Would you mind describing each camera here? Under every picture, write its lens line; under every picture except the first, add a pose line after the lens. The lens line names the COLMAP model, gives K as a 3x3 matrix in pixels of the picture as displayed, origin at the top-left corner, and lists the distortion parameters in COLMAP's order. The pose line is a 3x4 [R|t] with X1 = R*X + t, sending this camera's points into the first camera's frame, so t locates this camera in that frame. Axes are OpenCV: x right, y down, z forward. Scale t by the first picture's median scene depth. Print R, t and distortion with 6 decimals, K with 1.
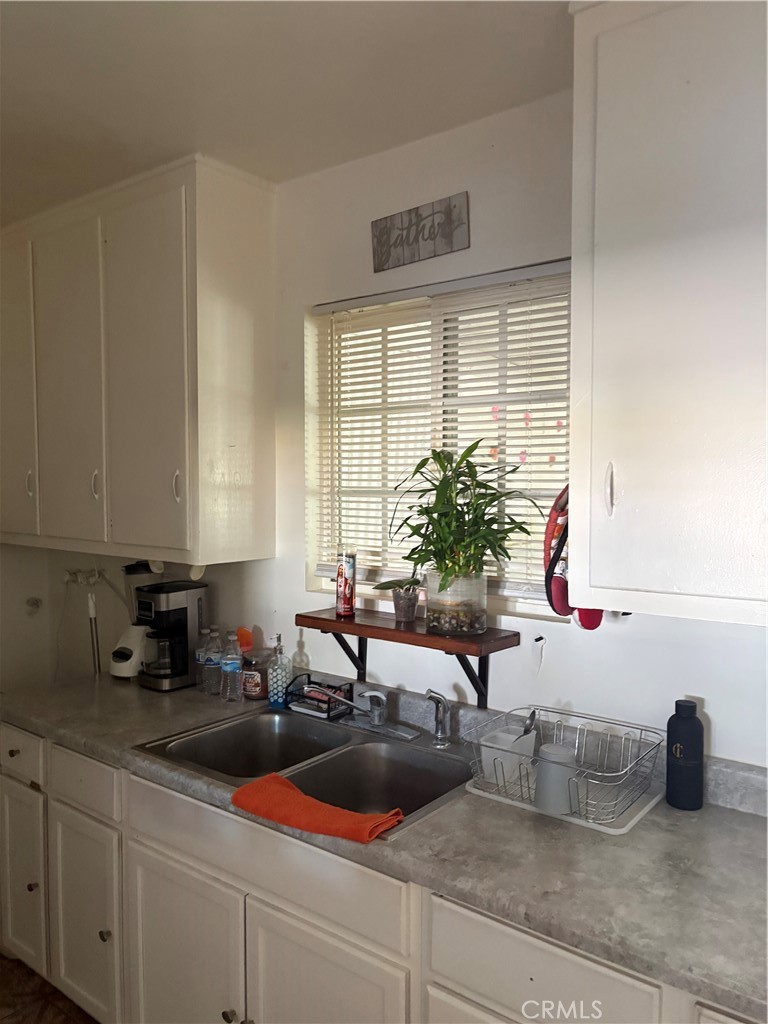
lens RADIAL K [[778.0, 0, 385.7], [0, 778.0, 531.3], [0, 0, 1]] dist [0.033804, -0.034861]
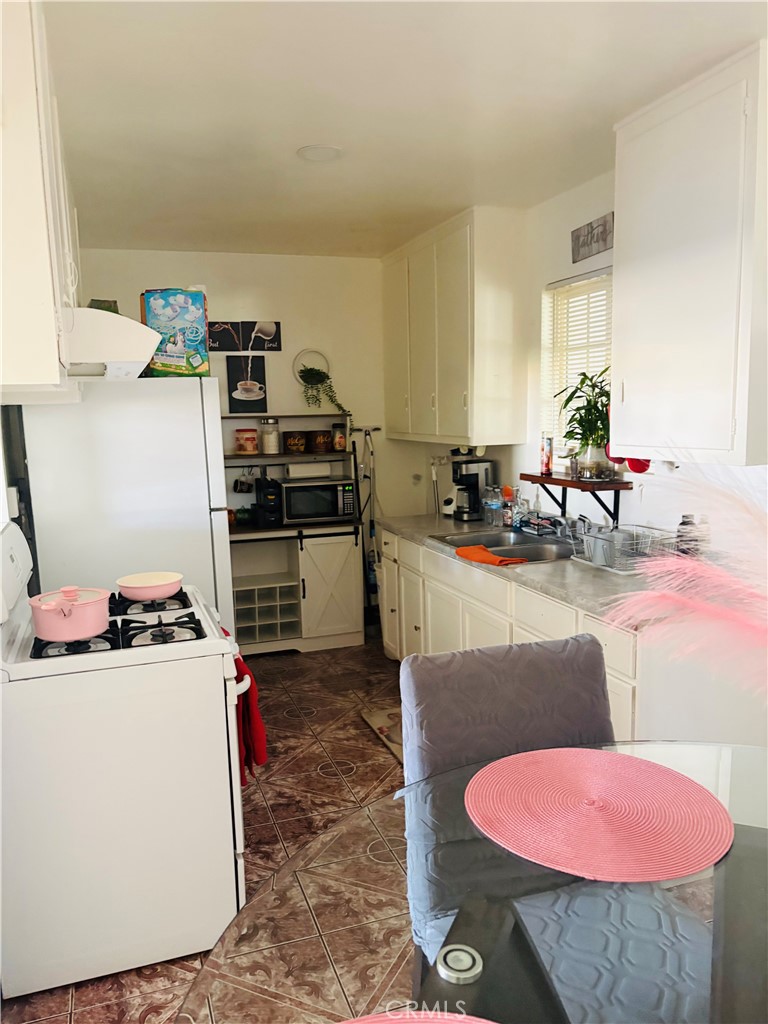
lens RADIAL K [[778.0, 0, 388.3], [0, 778.0, 538.7], [0, 0, 1]] dist [0.033804, -0.034861]
pose [[0.847309, 0.063856, -0.527248, 0.551356], [-0.005543, 0.993755, 0.111447, 0.058732], [0.531071, -0.091508, 0.842371, -0.623454]]
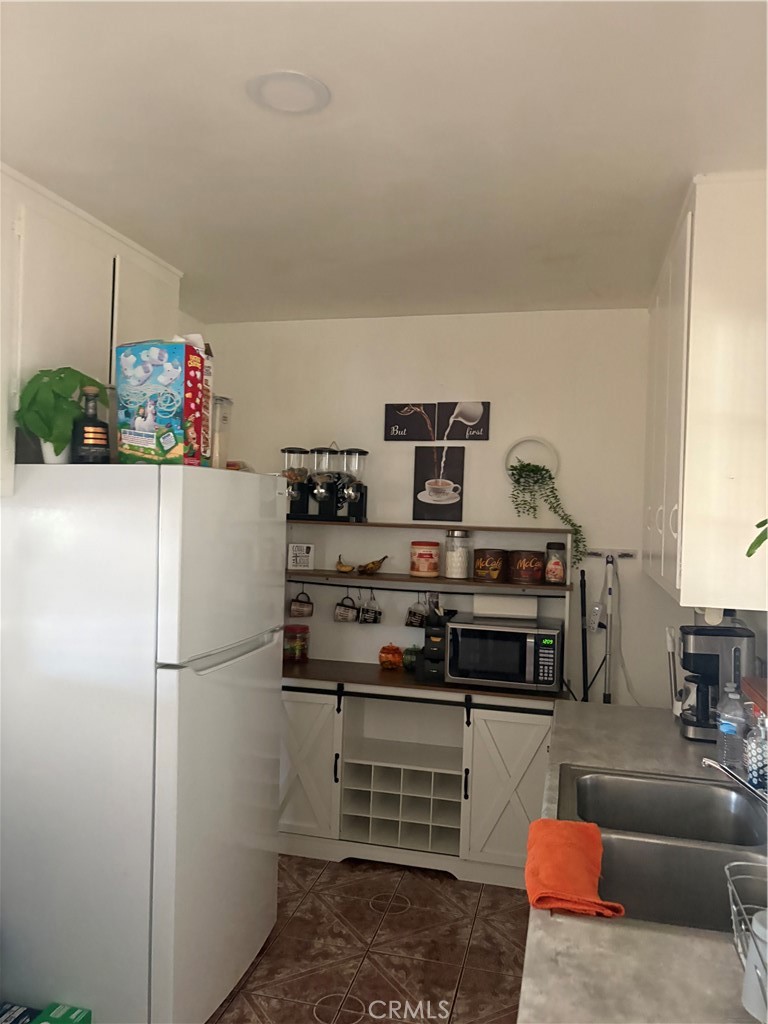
lens RADIAL K [[778.0, 0, 380.0], [0, 778.0, 518.3], [0, 0, 1]] dist [0.033804, -0.034861]
pose [[0.420376, 0.017681, -0.907178, 0.465343], [-0.082190, 0.996442, -0.018666, -0.013106], [0.903620, 0.082408, 0.420333, 0.272342]]
